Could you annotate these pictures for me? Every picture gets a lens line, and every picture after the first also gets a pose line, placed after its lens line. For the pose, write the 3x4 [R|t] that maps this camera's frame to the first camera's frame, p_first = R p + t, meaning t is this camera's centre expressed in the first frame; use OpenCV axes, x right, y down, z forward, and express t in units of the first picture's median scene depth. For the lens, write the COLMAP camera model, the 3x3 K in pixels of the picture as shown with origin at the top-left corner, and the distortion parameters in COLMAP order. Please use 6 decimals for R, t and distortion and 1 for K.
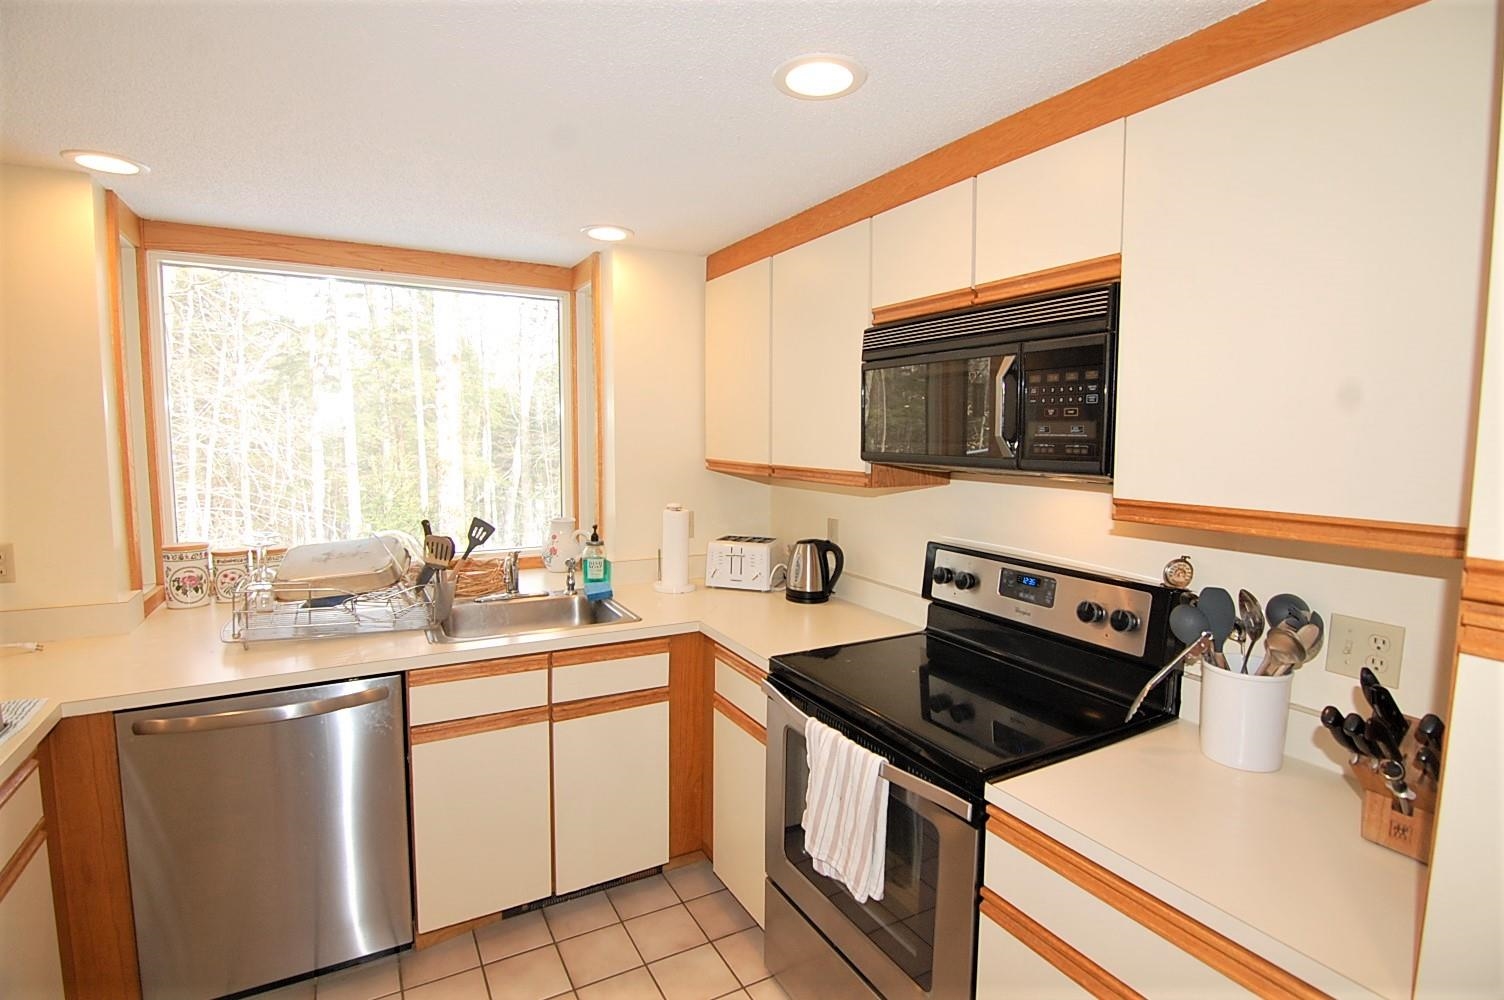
lens RADIAL K [[727.0, 0, 755.5], [0, 727.0, 494.7], [0, 0, 1]] dist [-0.010800, -0.007048]
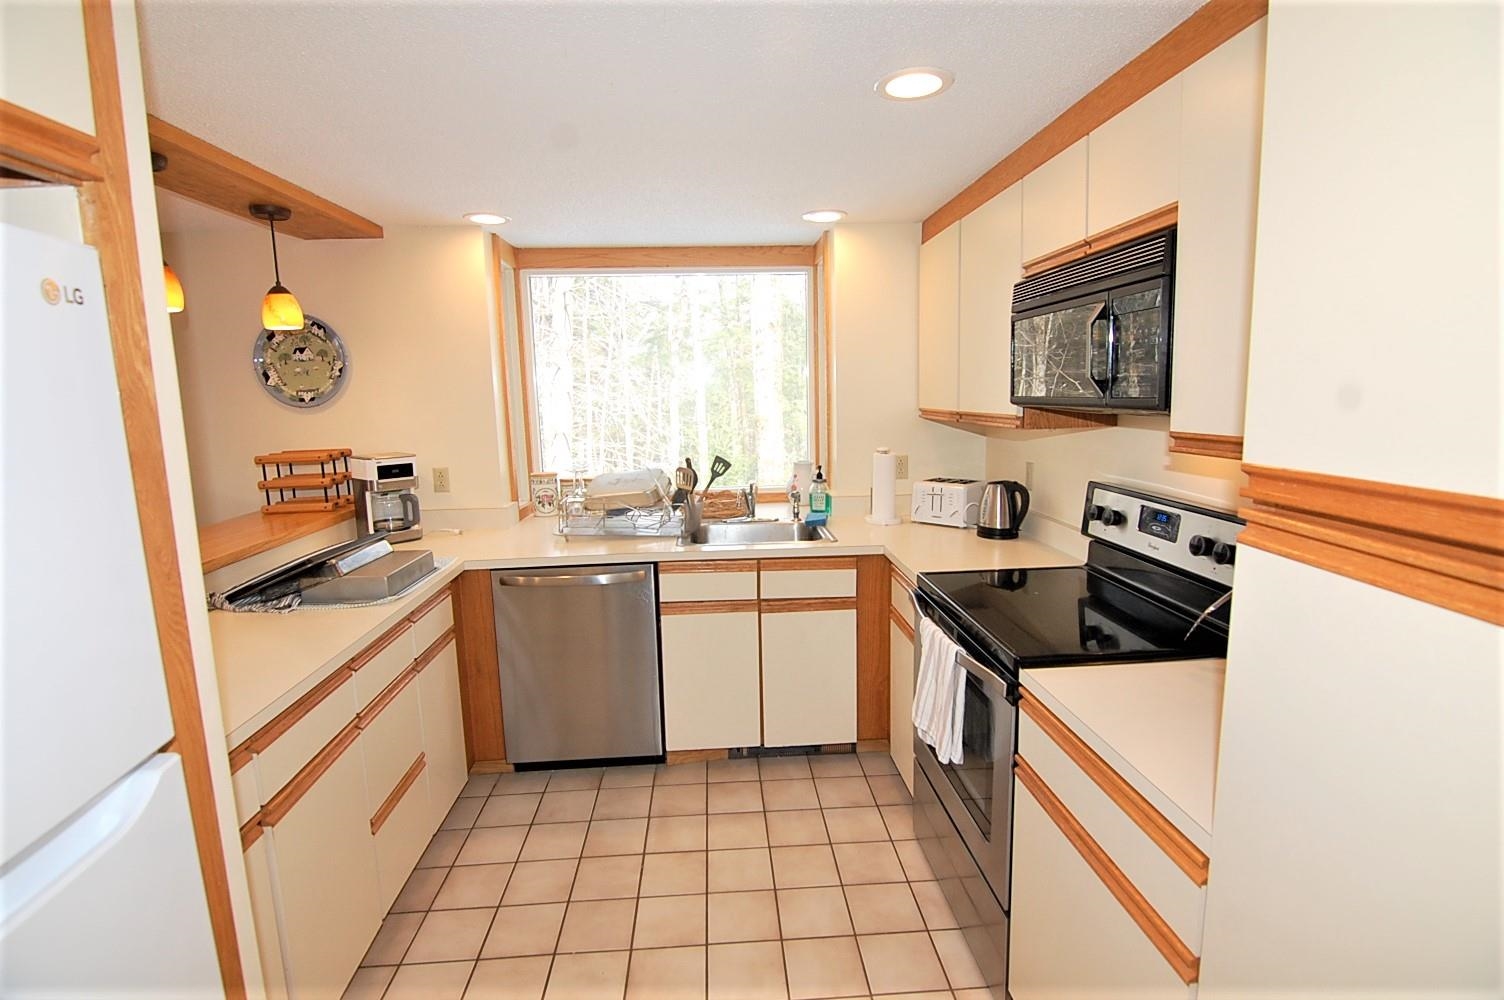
lens RADIAL K [[727.0, 0, 755.5], [0, 727.0, 494.7], [0, 0, 1]] dist [-0.010800, -0.007048]
pose [[0.901246, 0.032221, -0.432109, 0.254772], [-0.006713, 0.998150, 0.060429, 0.023637], [0.433256, -0.051561, 0.899795, -0.152547]]
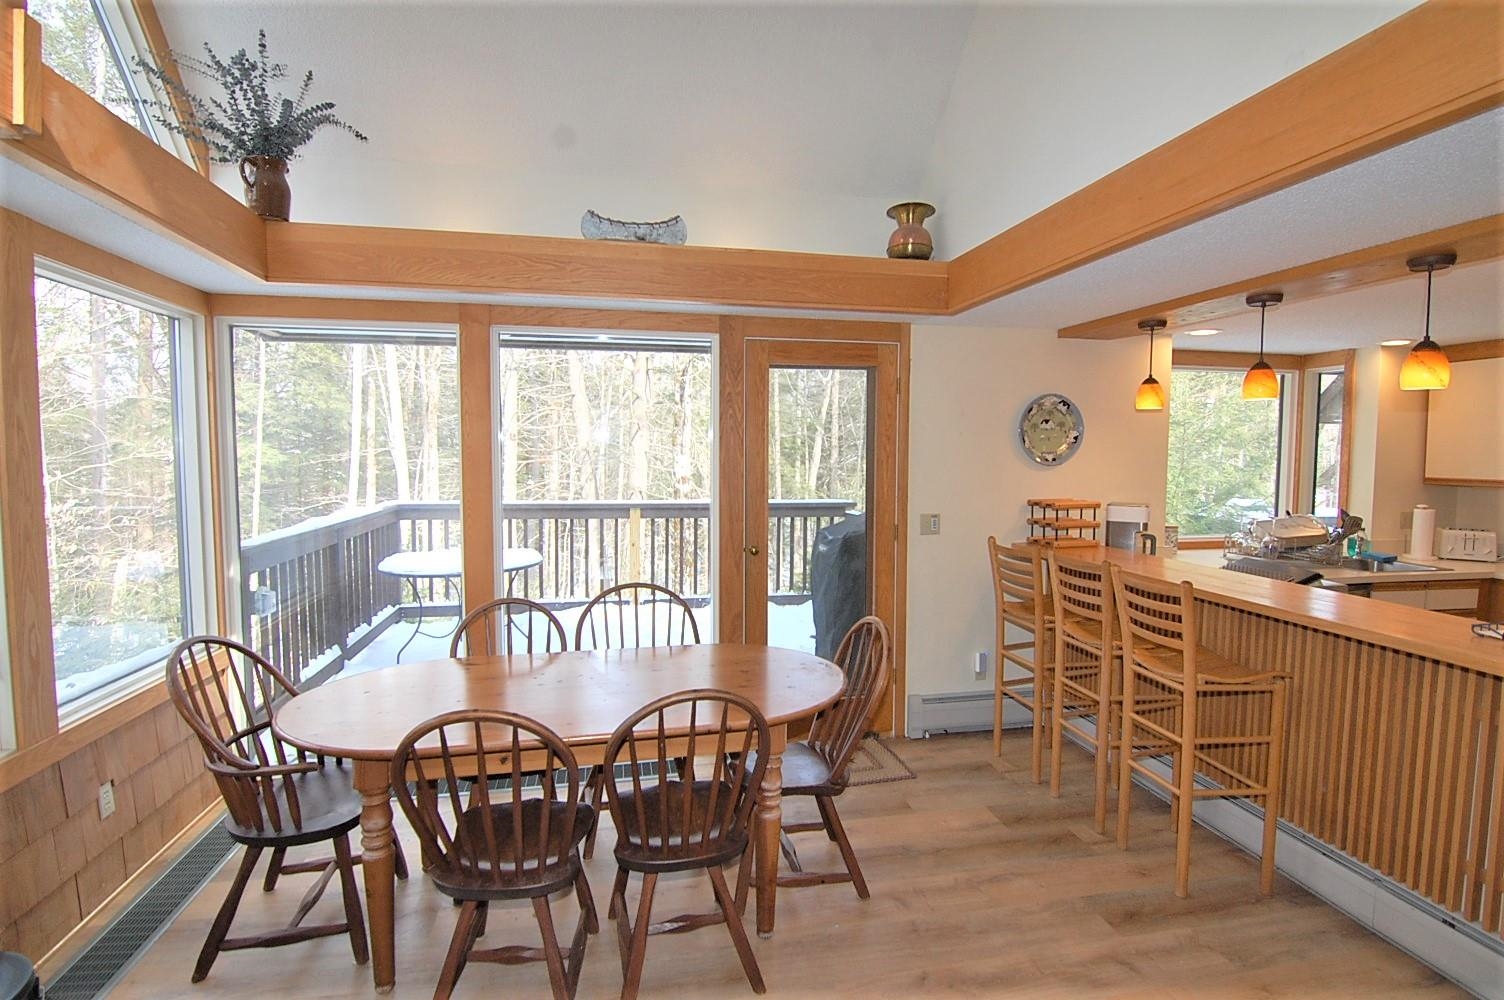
lens RADIAL K [[694.8, 0, 752.0], [0, 694.8, 500.0], [0, 0, 1]] dist [-0.000876, -0.005970]
pose [[0.950435, 0.018732, -0.310358, -1.314057], [-0.024272, 0.999607, -0.013996, 0.073384], [0.309974, 0.020835, 0.950517, -1.136581]]
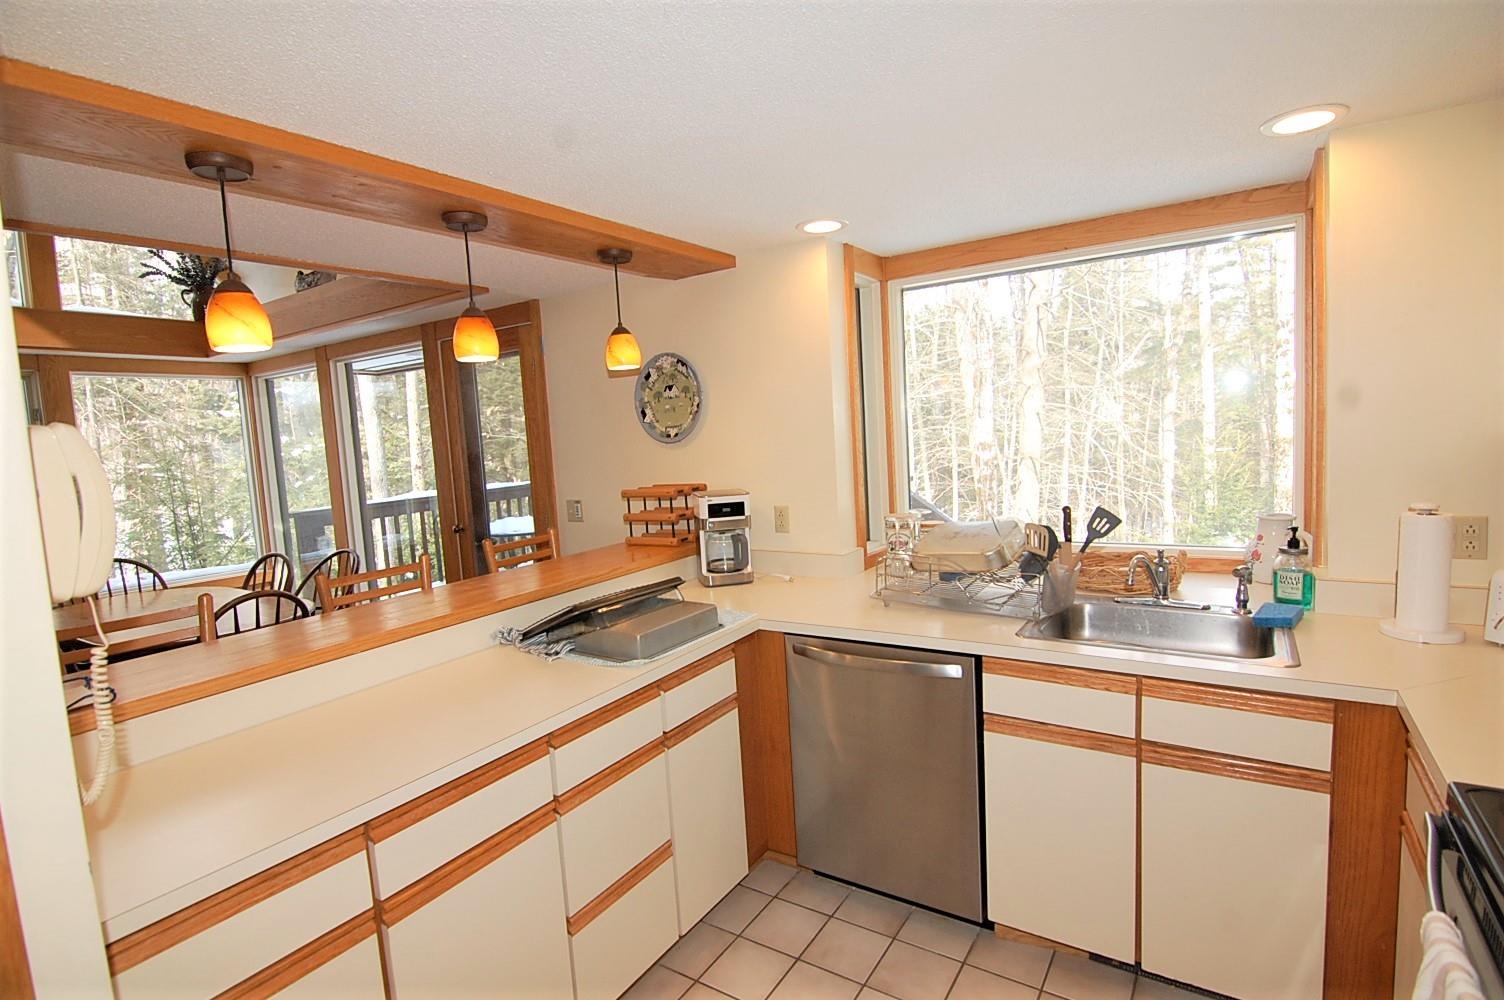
lens RADIAL K [[727.0, 0, 755.5], [0, 727.0, 494.7], [0, 0, 1]] dist [-0.010800, -0.007048]
pose [[0.455240, 0.043177, -0.889321, 0.227054], [-0.017801, 0.999065, 0.039393, -0.011785], [0.890191, -0.002102, 0.455583, 0.230976]]
